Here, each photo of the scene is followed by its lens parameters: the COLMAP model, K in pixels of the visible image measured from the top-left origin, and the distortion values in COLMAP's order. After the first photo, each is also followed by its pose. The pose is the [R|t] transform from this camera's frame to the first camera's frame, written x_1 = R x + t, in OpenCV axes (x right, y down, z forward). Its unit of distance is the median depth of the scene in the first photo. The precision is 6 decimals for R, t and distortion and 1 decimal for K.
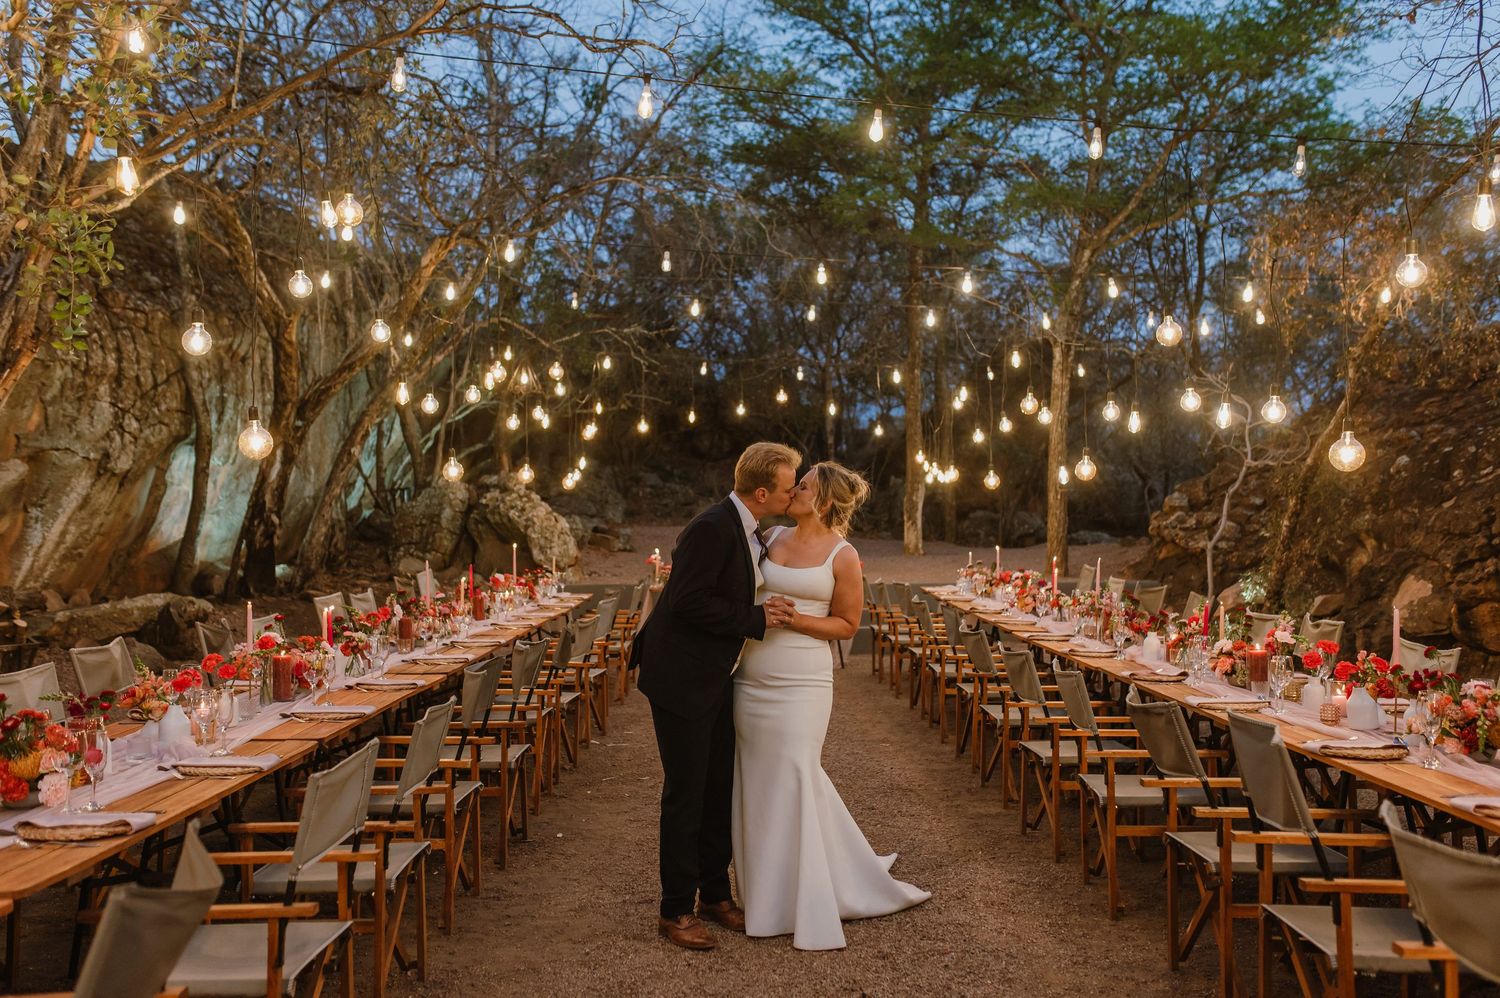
lens RADIAL K [[1408.3, 0, 753.3], [0, 1408.3, 500.9], [0, 0, 1]] dist [0.028313, 0.000000]
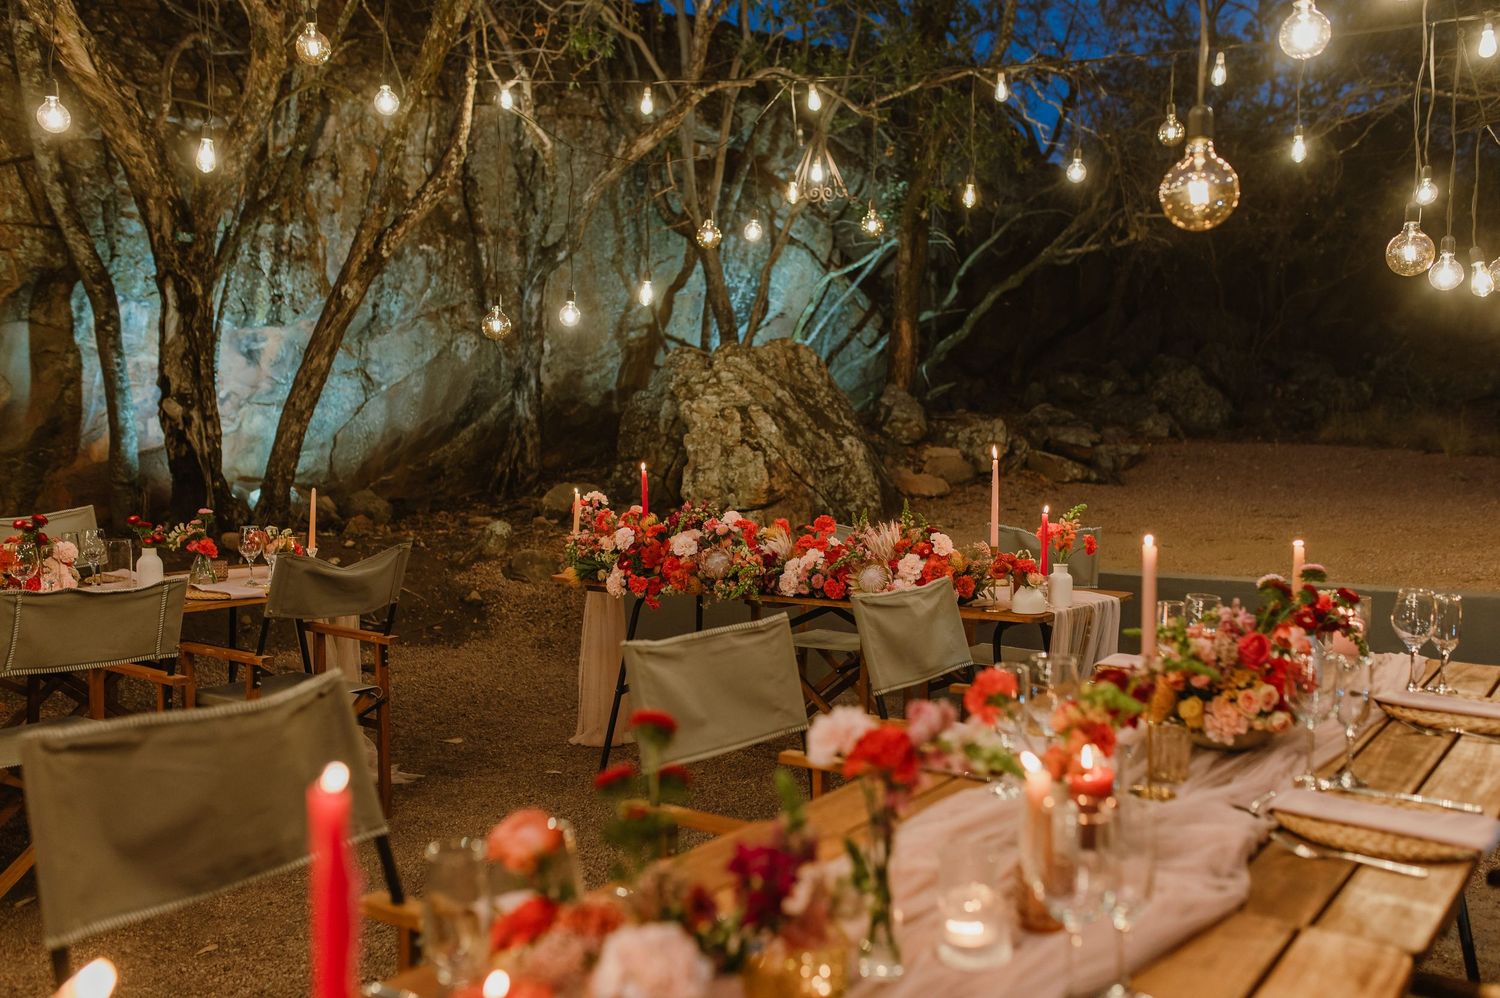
lens RADIAL K [[1408.3, 0, 751.5], [0, 1408.3, 490.5], [0, 0, 1]] dist [0.028313, 0.000000]
pose [[0.809929, 0.034477, -0.585513, 0.196946], [-0.006612, 0.998744, 0.049663, 0.016455], [0.586490, -0.036352, 0.809140, 0.663059]]
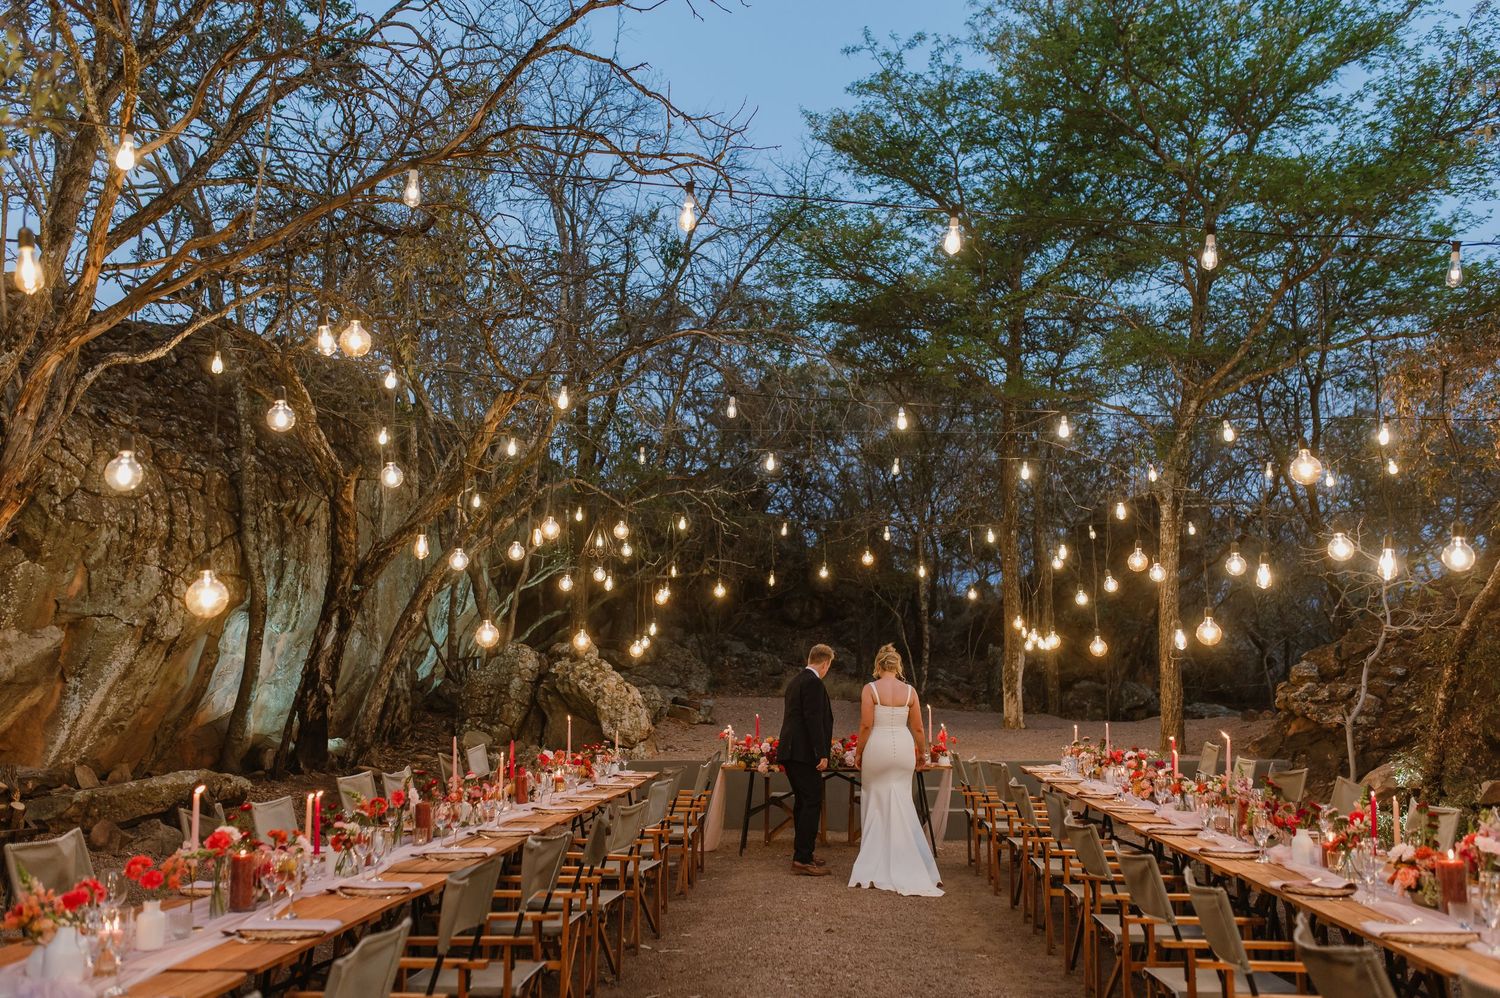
lens RADIAL K [[1408.3, 0, 749.0], [0, 1408.3, 506.7], [0, 0, 1]] dist [0.028313, 0.000000]
pose [[0.997357, -0.008220, -0.072192, 0.011064], [-0.000196, 0.993272, -0.115804, 0.000855], [0.072658, 0.115513, 0.990645, 0.069679]]
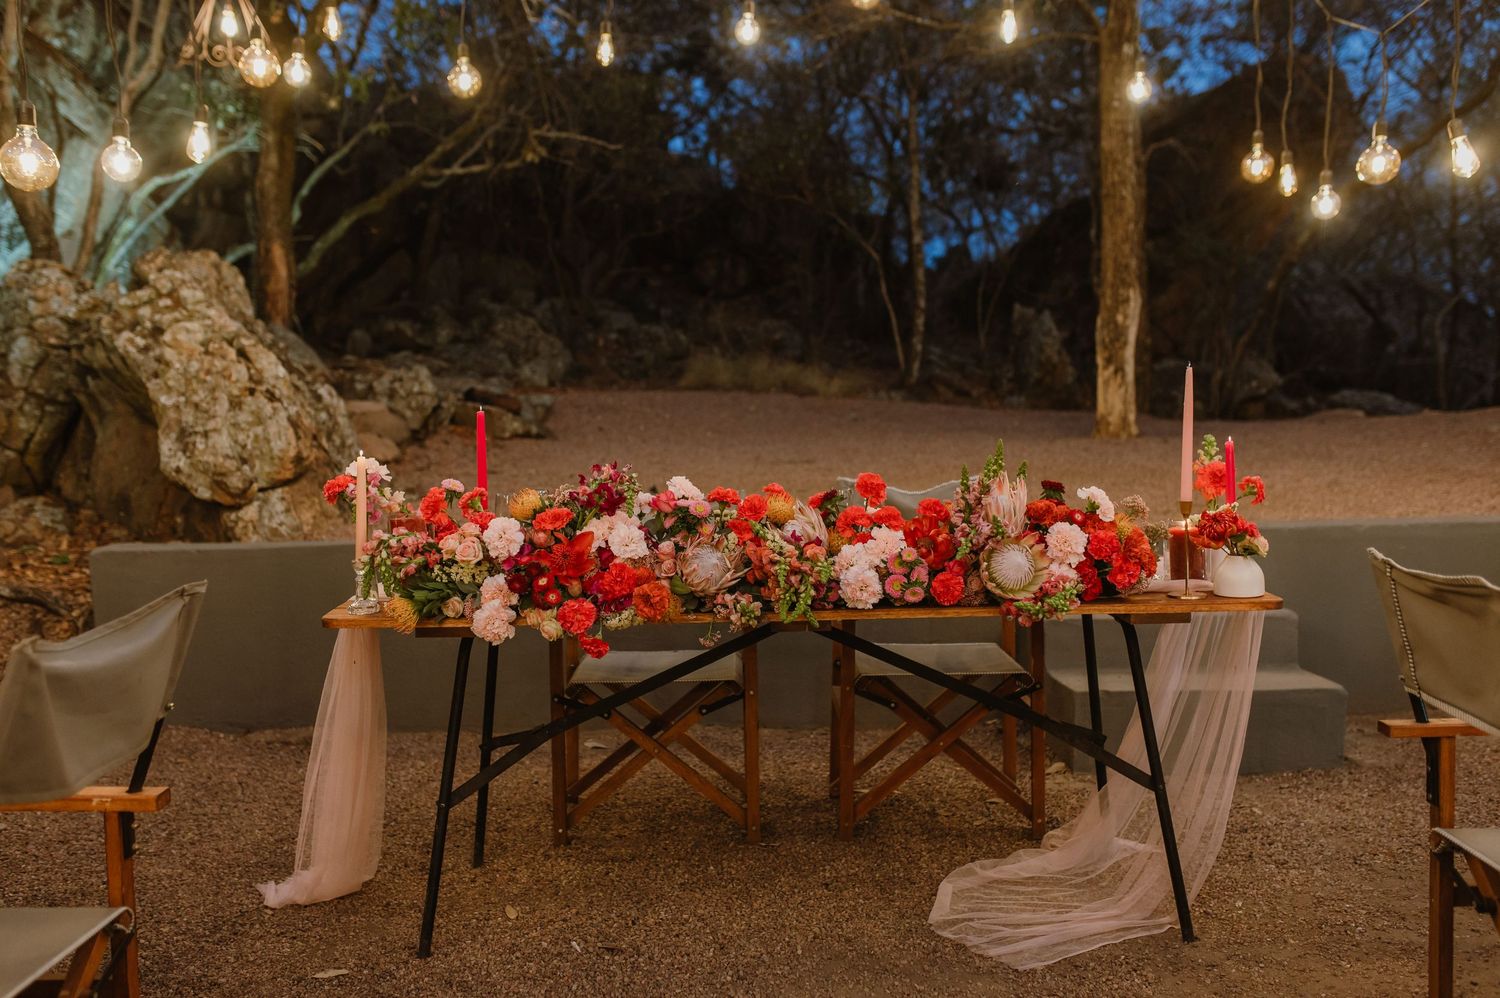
lens RADIAL K [[1408.3, 0, 745.1], [0, 1408.3, 509.5], [0, 0, 1]] dist [0.028313, 0.000000]
pose [[0.999544, -0.012949, -0.027269, -0.001664], [0.015363, 0.995801, 0.090247, 0.025343], [0.025986, -0.090625, 0.995546, 0.736424]]
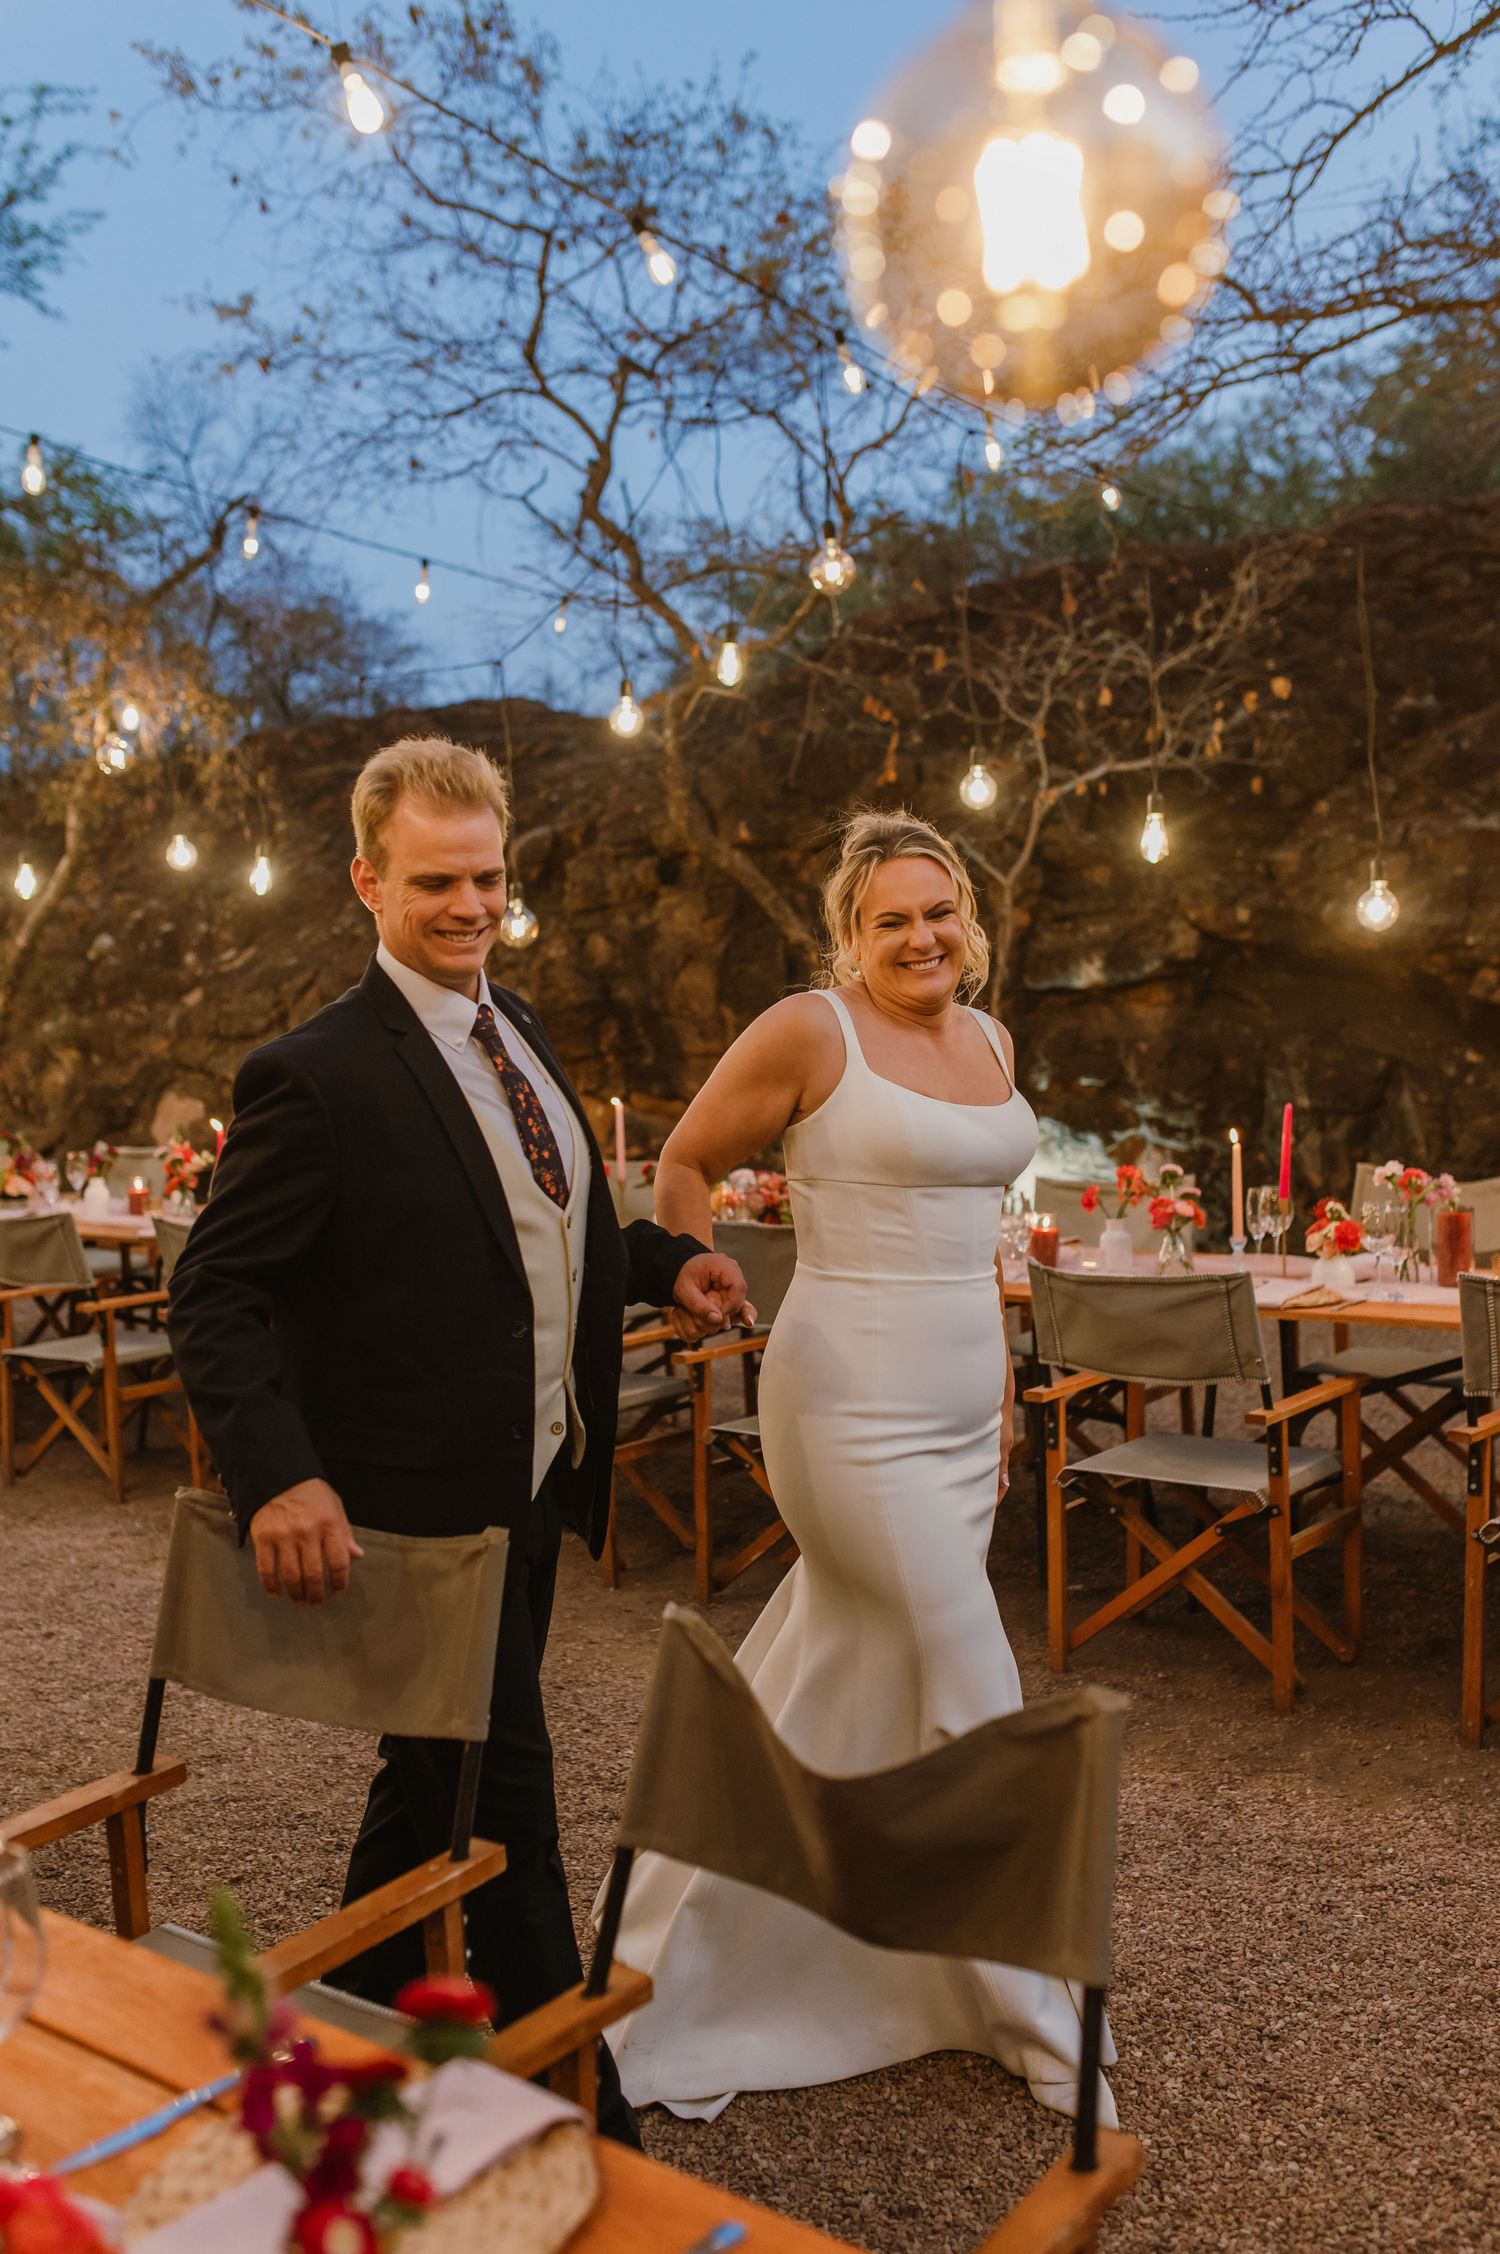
lens RADIAL K [[2116.2, 0, 733.9], [0, 2116.2, 1120.3], [0, 0, 1]] dist [0.028313, 0.000000]
pose [[0.622291, -0.063697, 0.780190, -0.184155], [0.023420, 0.997753, 0.062780, 0.002176], [-0.782435, -0.020795, 0.622385, 0.044937]]
